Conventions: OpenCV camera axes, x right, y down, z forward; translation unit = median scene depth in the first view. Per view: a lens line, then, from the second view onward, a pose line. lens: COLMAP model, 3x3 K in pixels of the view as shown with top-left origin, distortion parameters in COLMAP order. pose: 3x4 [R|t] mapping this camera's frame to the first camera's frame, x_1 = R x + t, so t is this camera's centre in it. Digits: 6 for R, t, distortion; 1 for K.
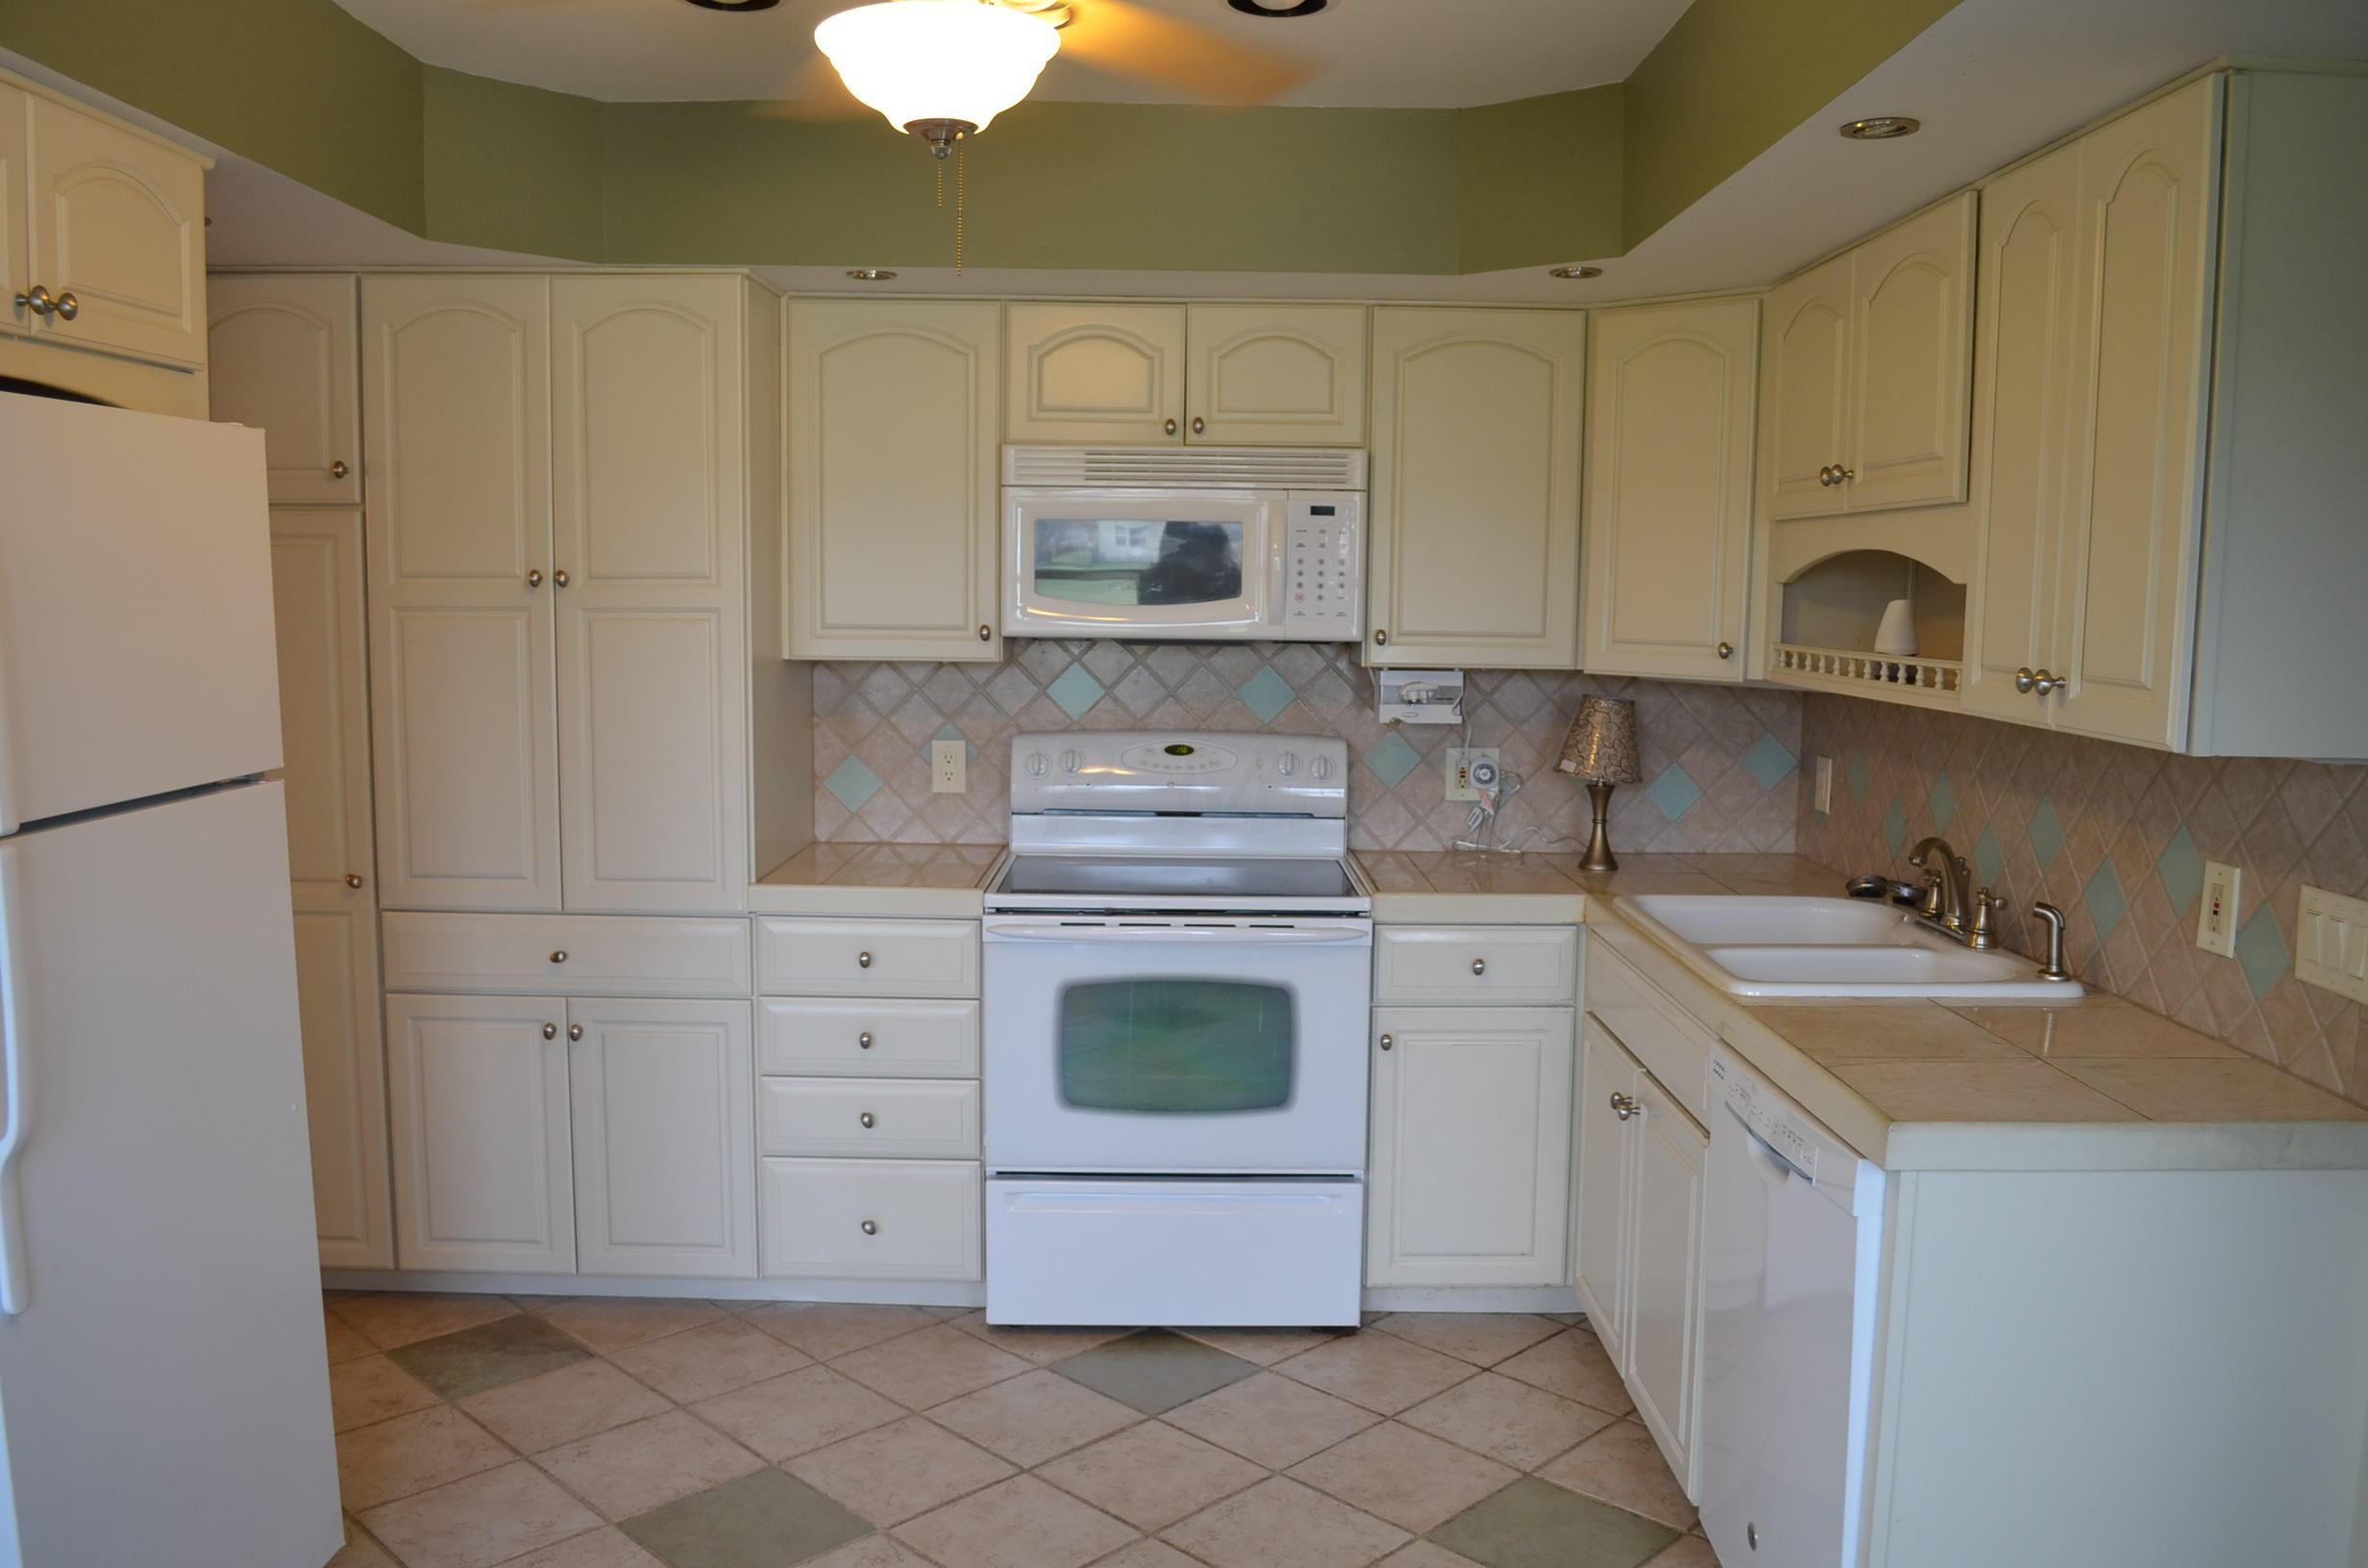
lens RADIAL K [[1849.0, 0, 1177.0], [0, 1849.0, 792.2], [0, 0, 1]] dist [-0.080786, 0.009476]
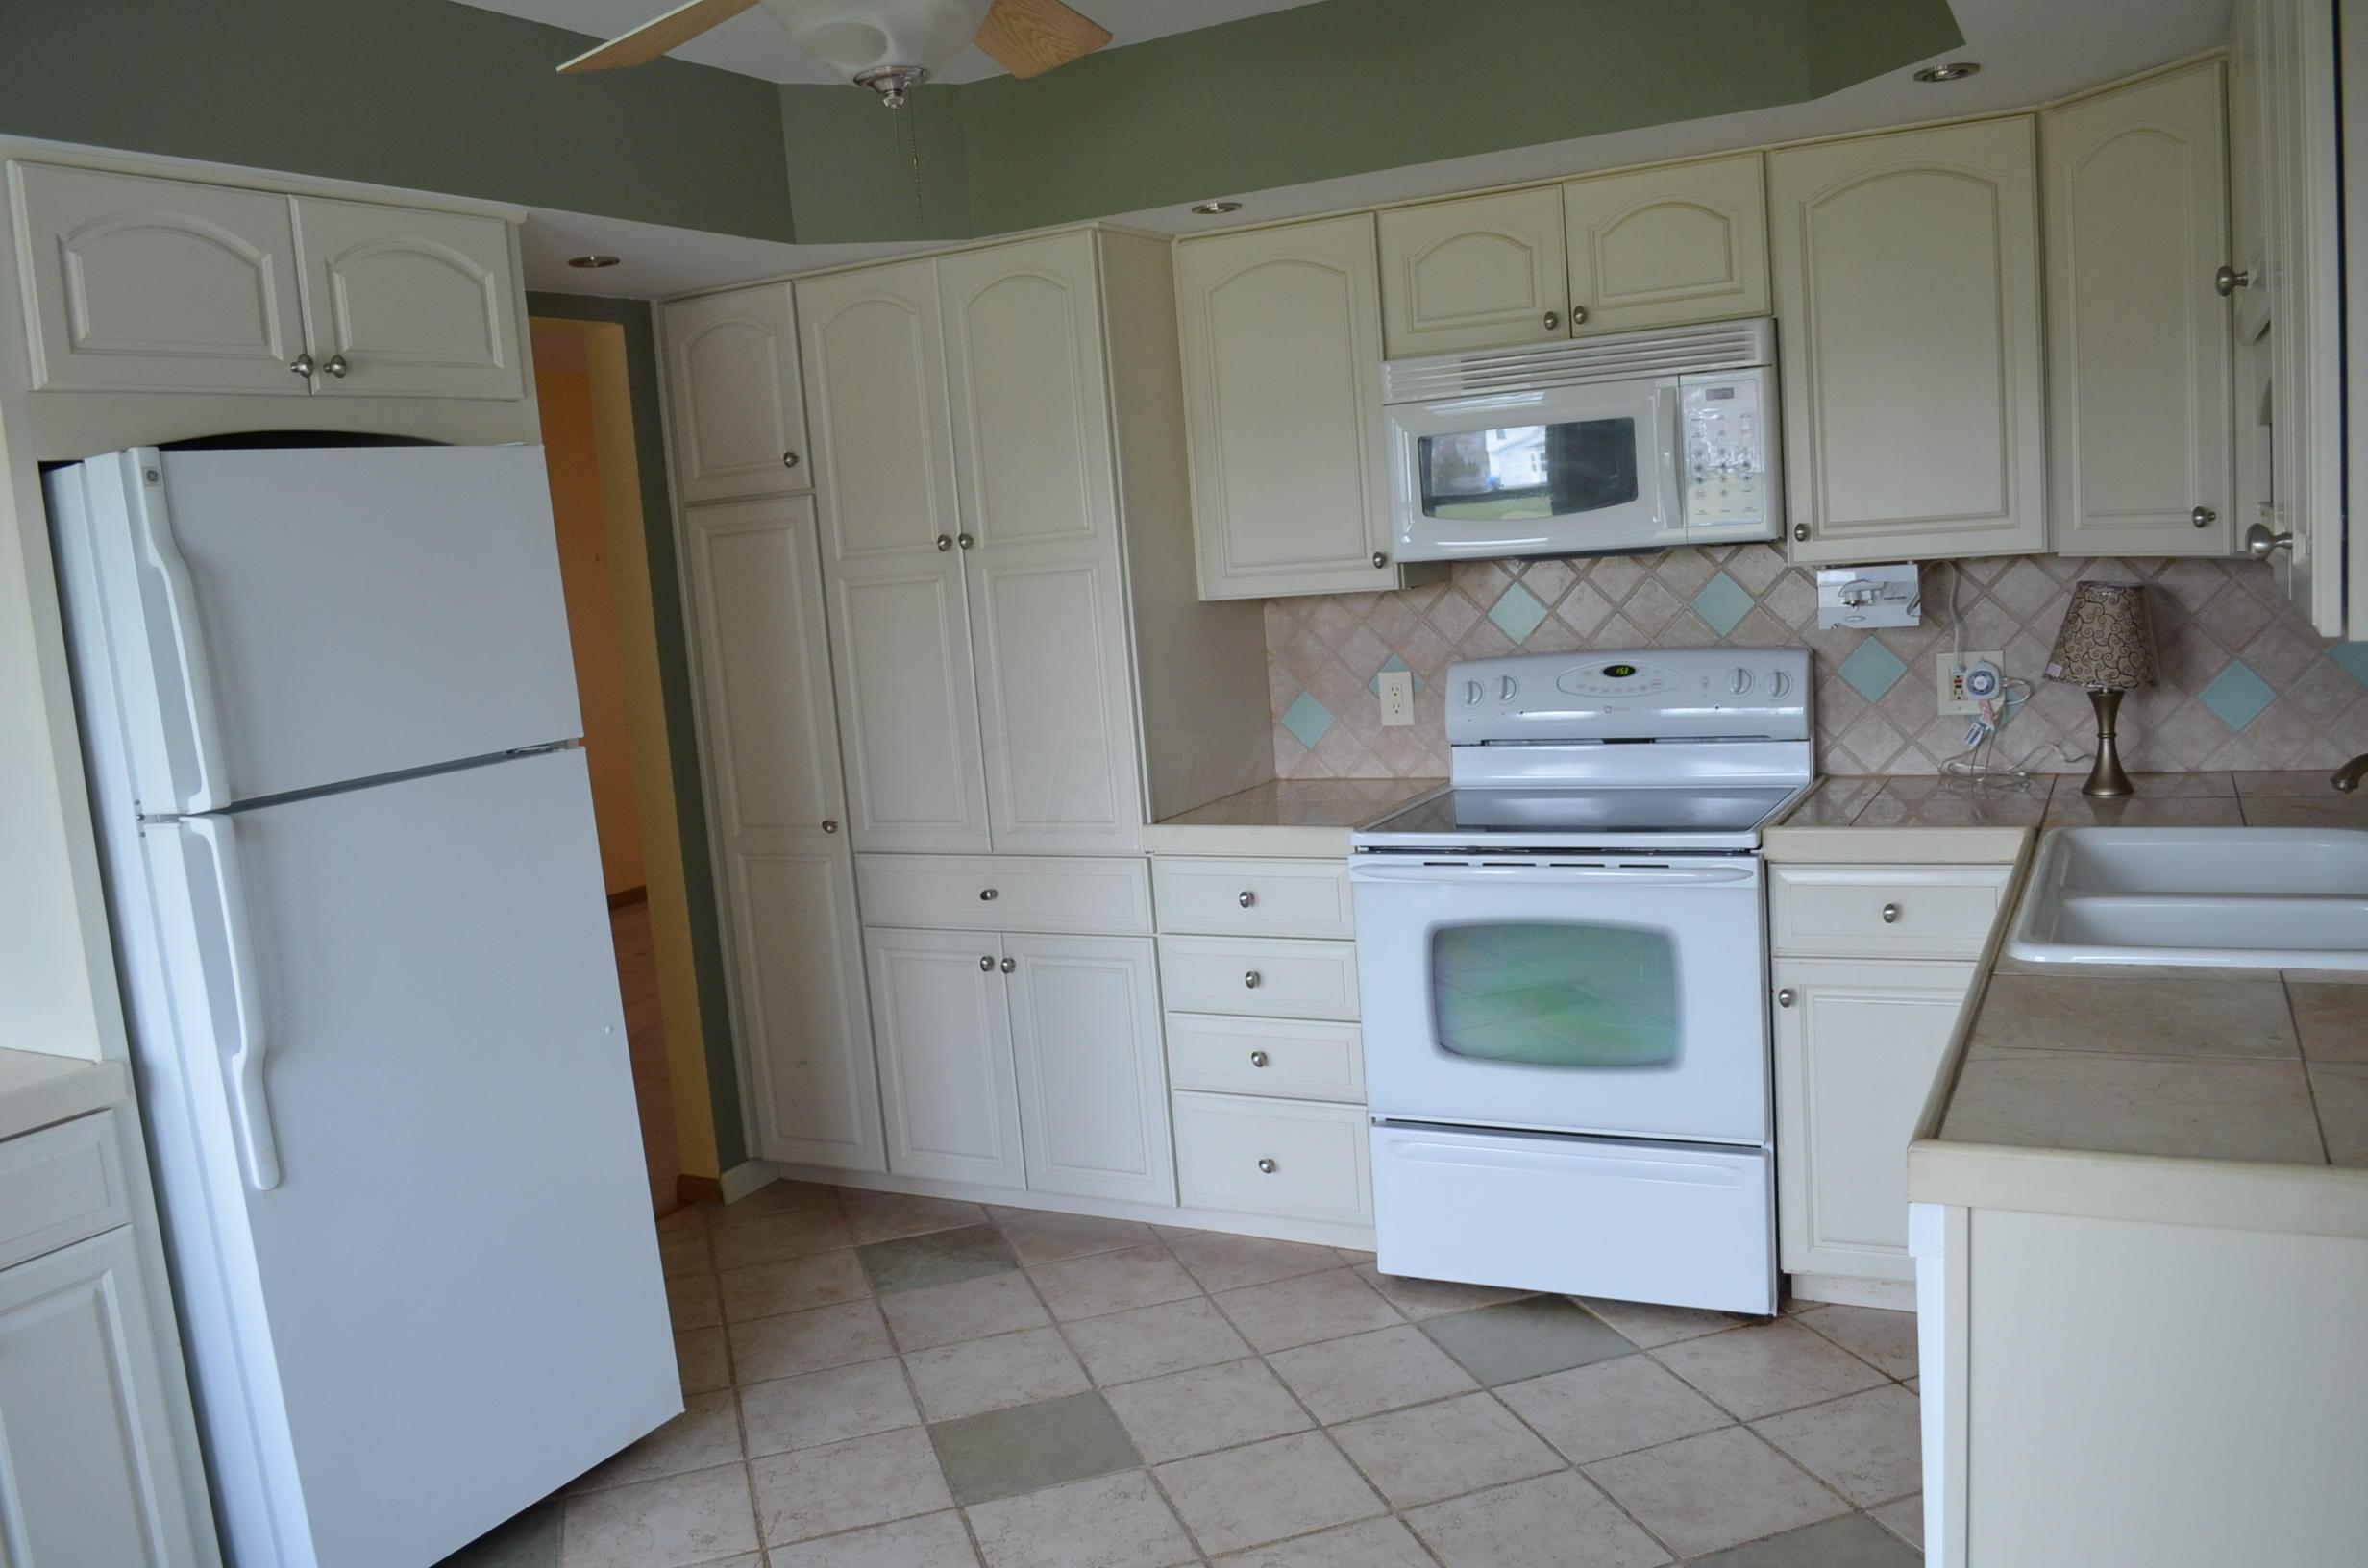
lens RADIAL K [[1849.0, 0, 1183.2], [0, 1849.0, 794.1], [0, 0, 1]] dist [-0.080786, 0.009476]
pose [[0.880759, -0.017606, -0.473237, 0.272922], [0.038170, 0.998697, 0.033883, -0.001168], [0.472023, -0.047906, 0.880283, 0.105332]]
